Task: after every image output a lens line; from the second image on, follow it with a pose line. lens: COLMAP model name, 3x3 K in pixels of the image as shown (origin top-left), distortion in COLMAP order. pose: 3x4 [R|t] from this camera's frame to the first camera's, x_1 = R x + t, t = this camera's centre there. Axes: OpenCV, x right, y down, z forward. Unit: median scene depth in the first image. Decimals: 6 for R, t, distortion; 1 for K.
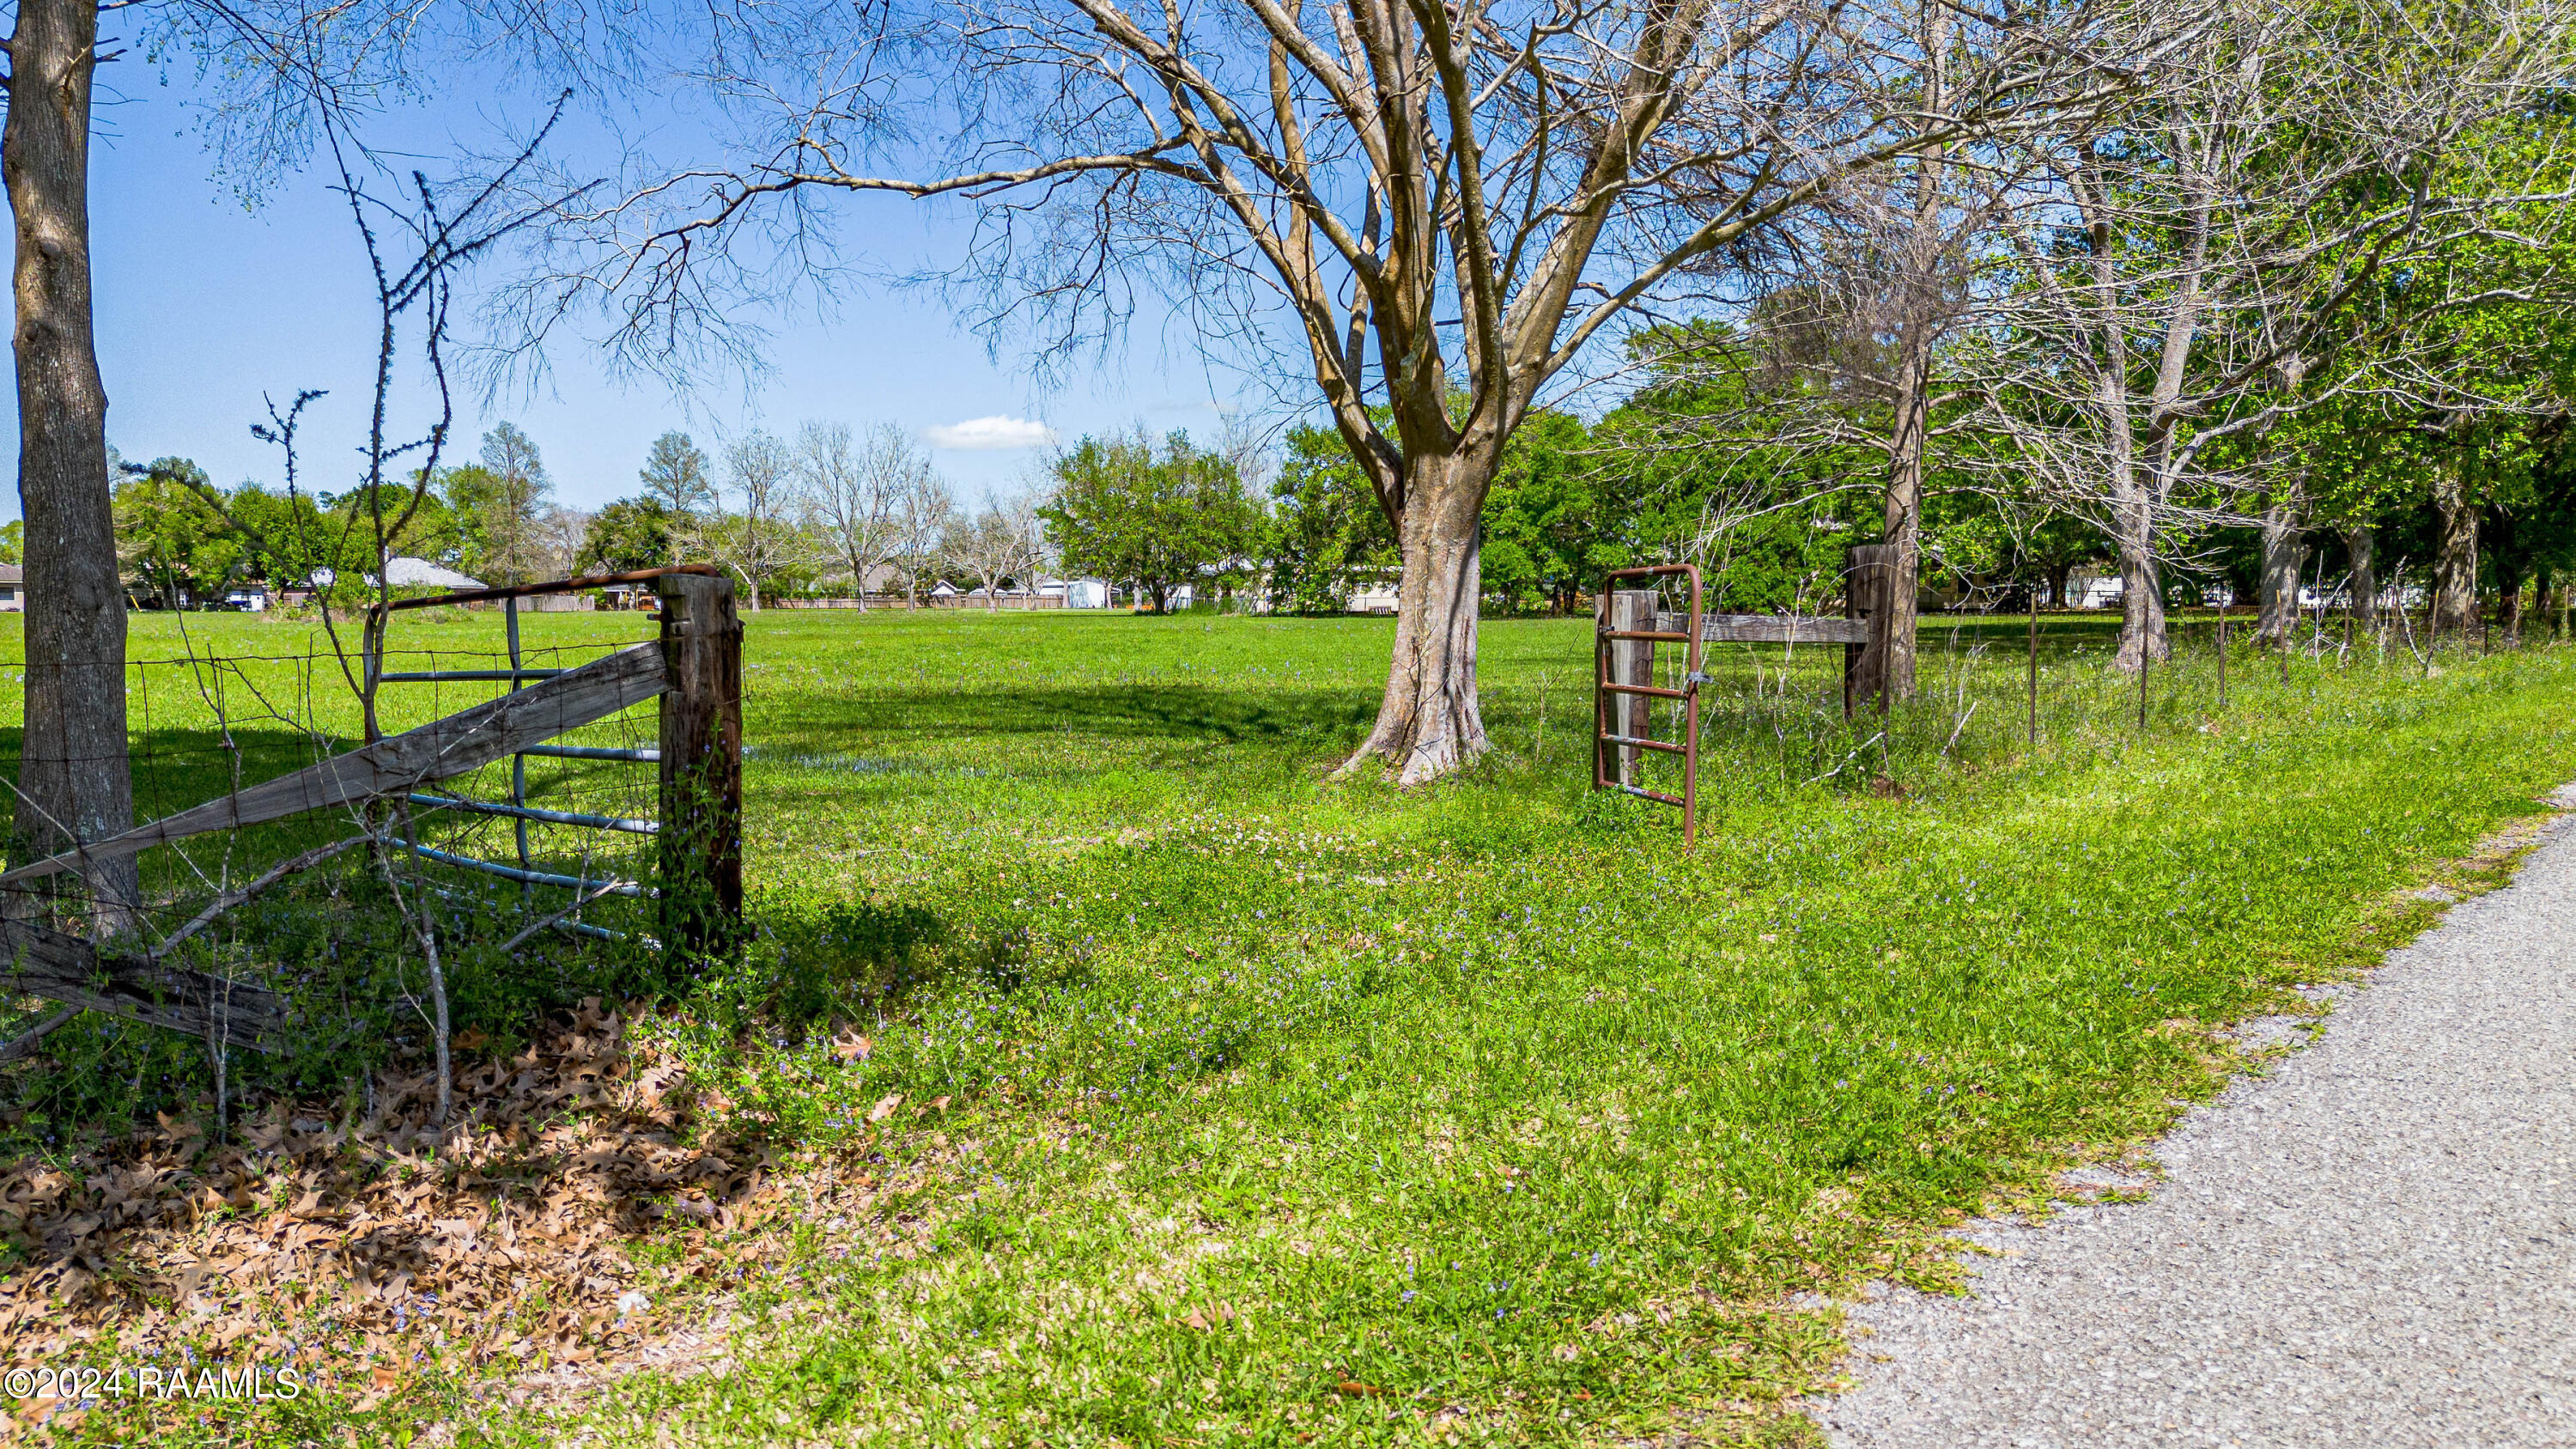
lens RADIAL K [[1826.4, 0, 1378.8], [0, 1826.4, 691.4], [0, 0, 1]] dist [0.063038, -0.057317]
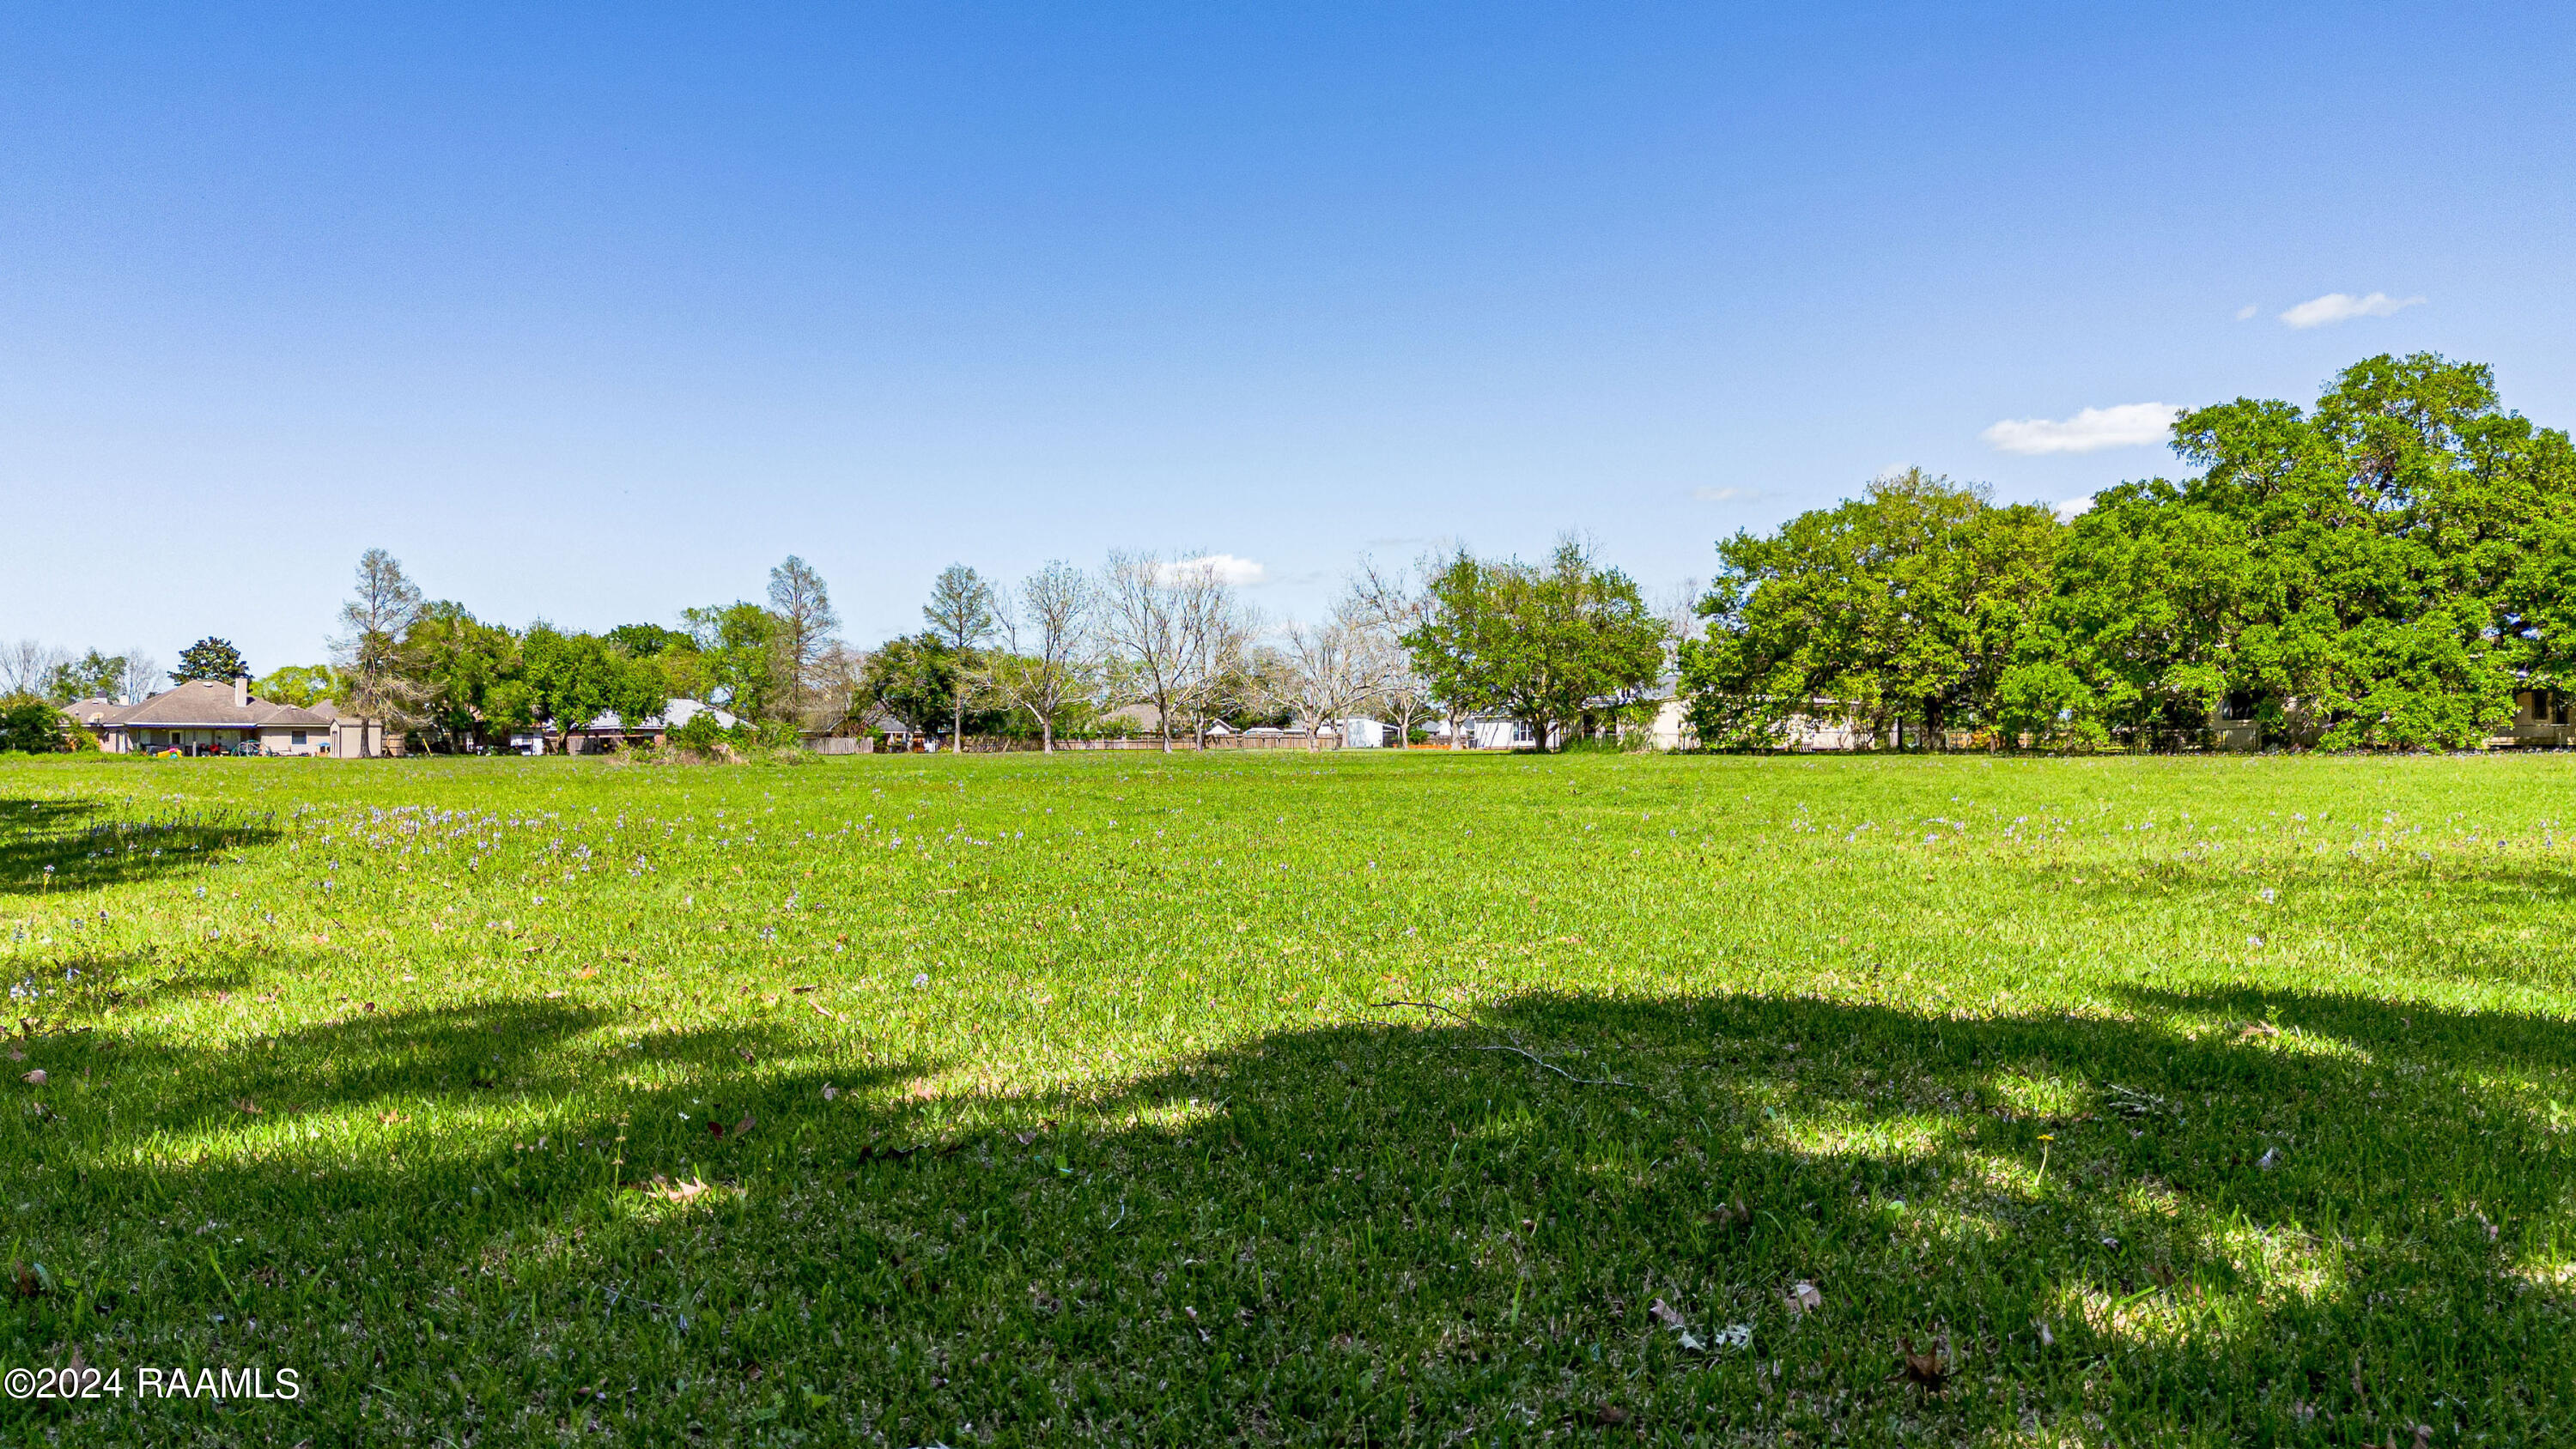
lens RADIAL K [[1825.9, 0, 1355.0], [0, 1825.9, 707.4], [0, 0, 1]] dist [0.063038, -0.057317]
pose [[0.996224, -0.004826, -0.086686, -0.138748], [-0.001229, 0.997570, -0.069660, -0.002249], [0.086811, 0.069503, 0.993797, 0.115047]]
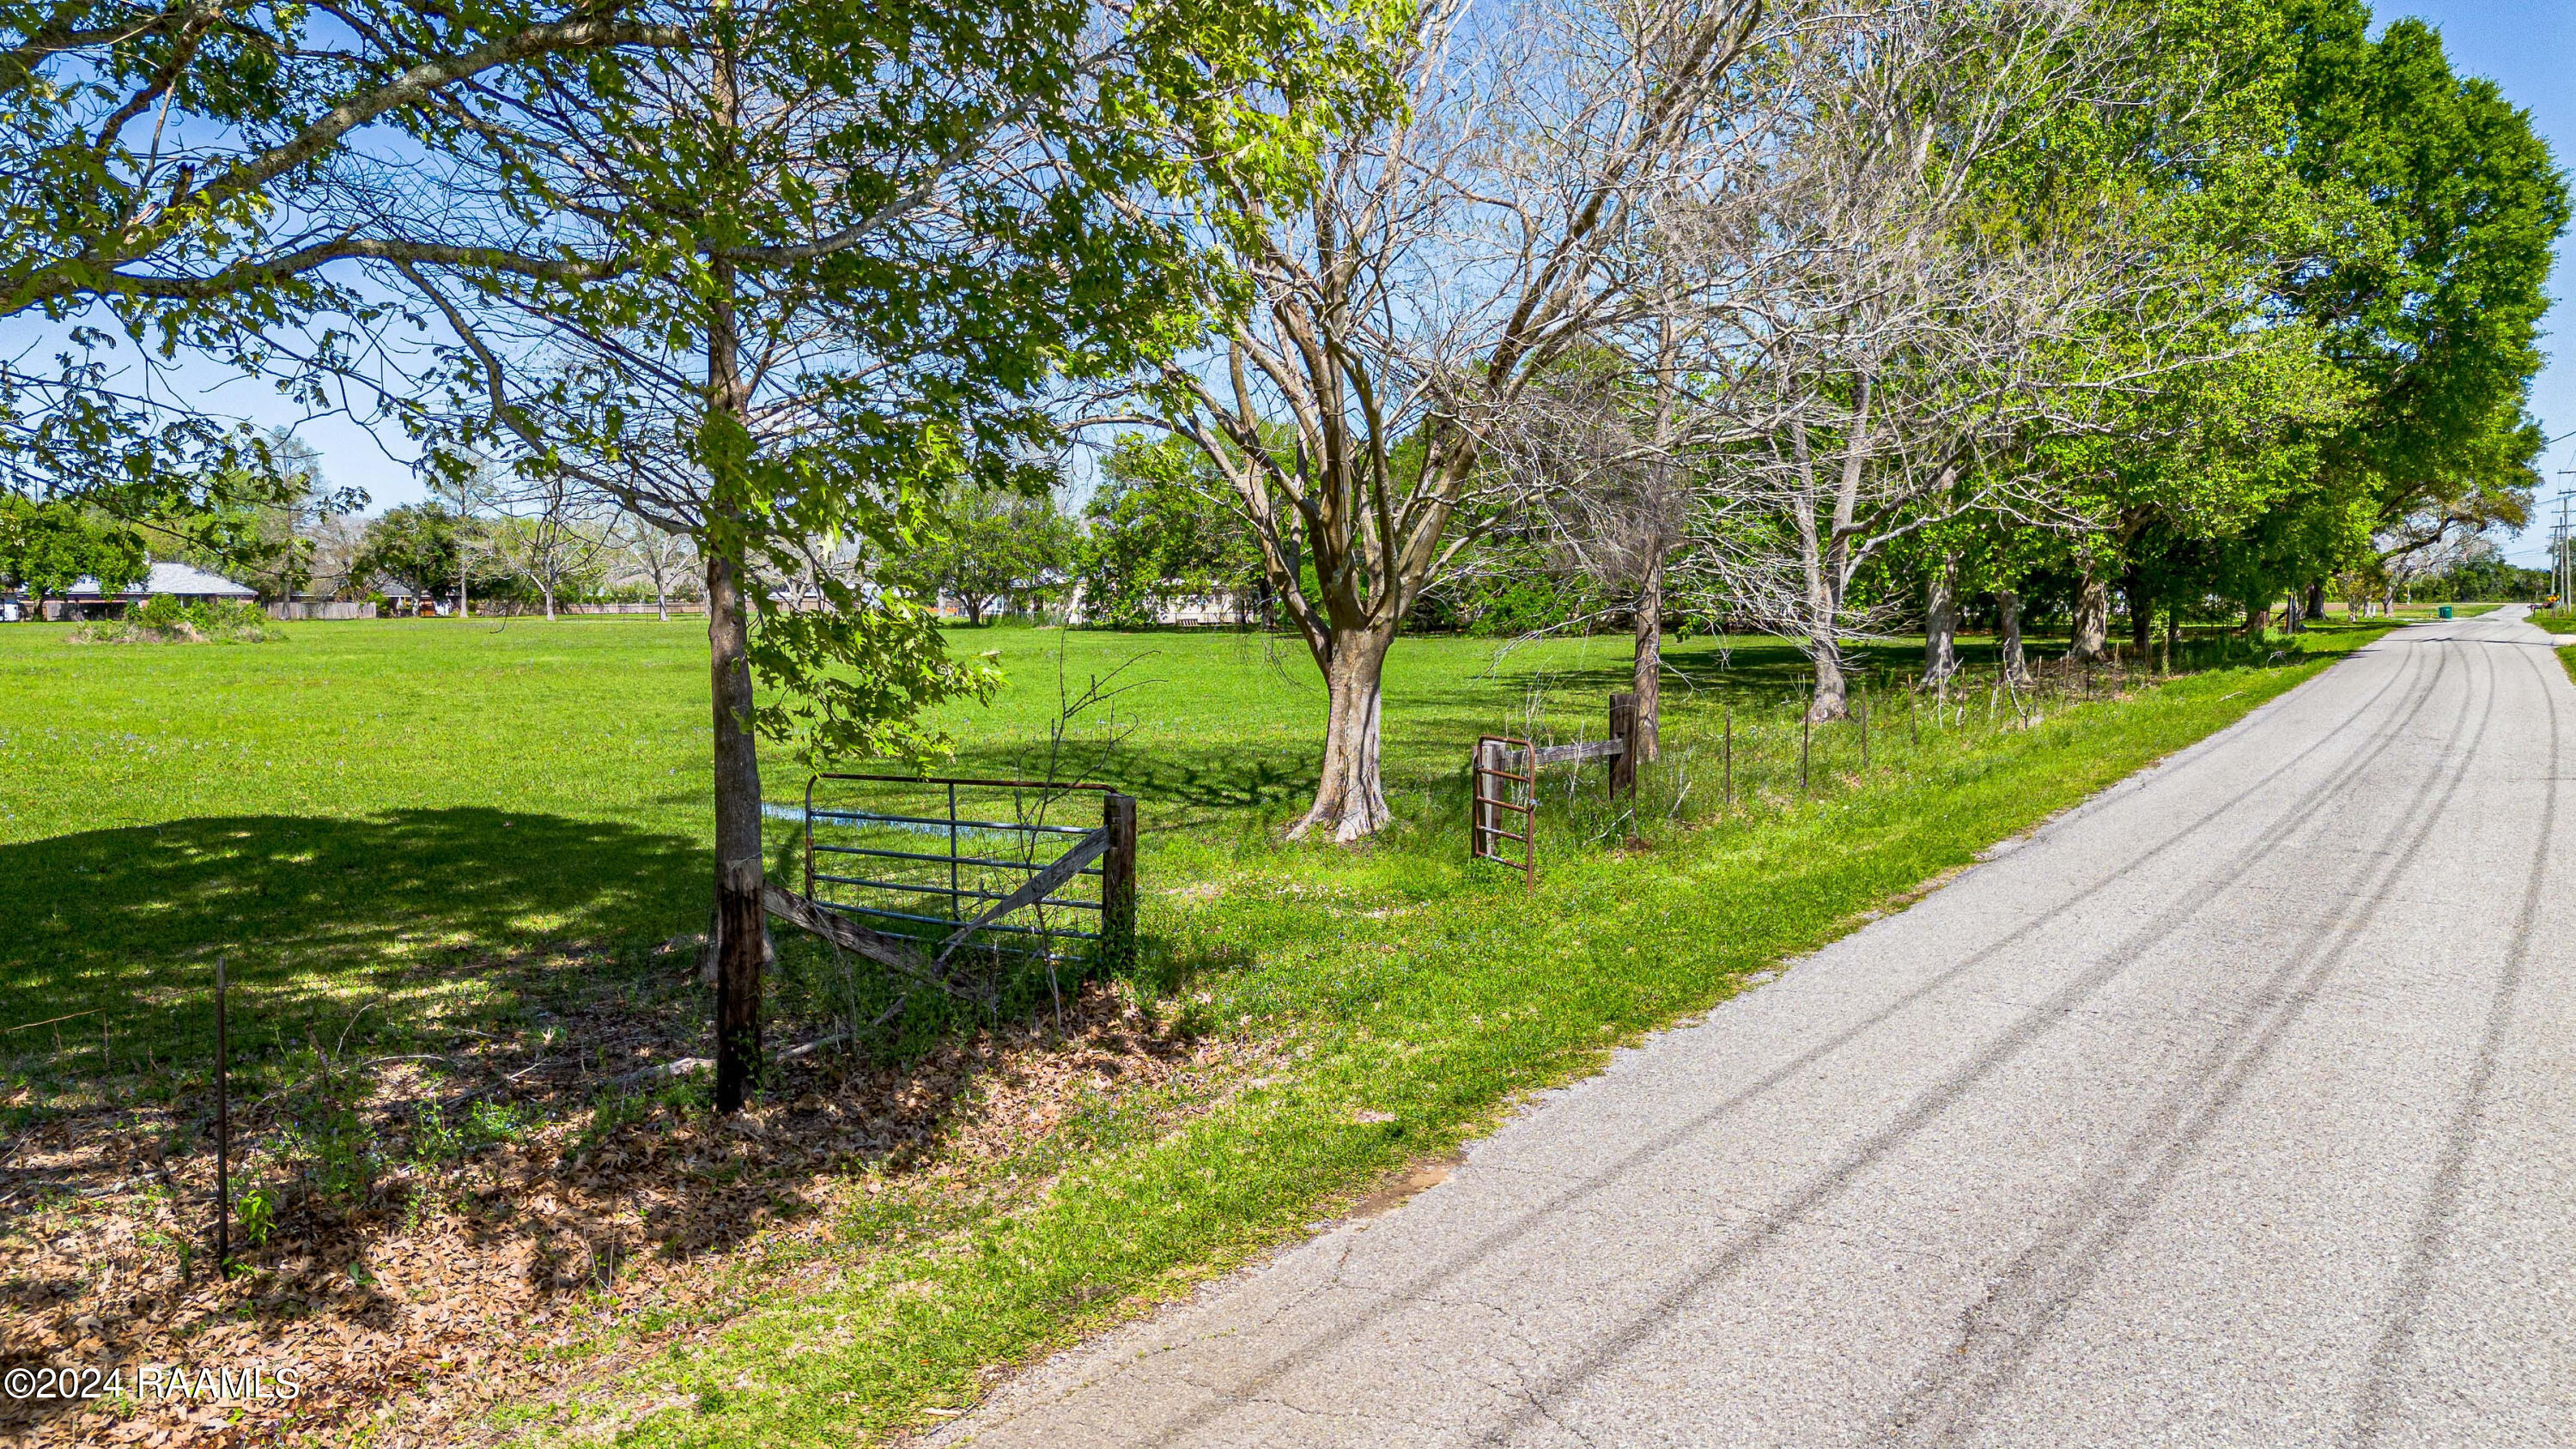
lens RADIAL K [[1826.4, 0, 1376.5], [0, 1826.4, 706.6], [0, 0, 1]] dist [0.063038, -0.057317]
pose [[0.992740, -0.009295, 0.119917, -0.018214], [0.007412, 0.999842, 0.016138, -0.011836], [-0.120048, -0.015132, 0.992653, -0.072874]]
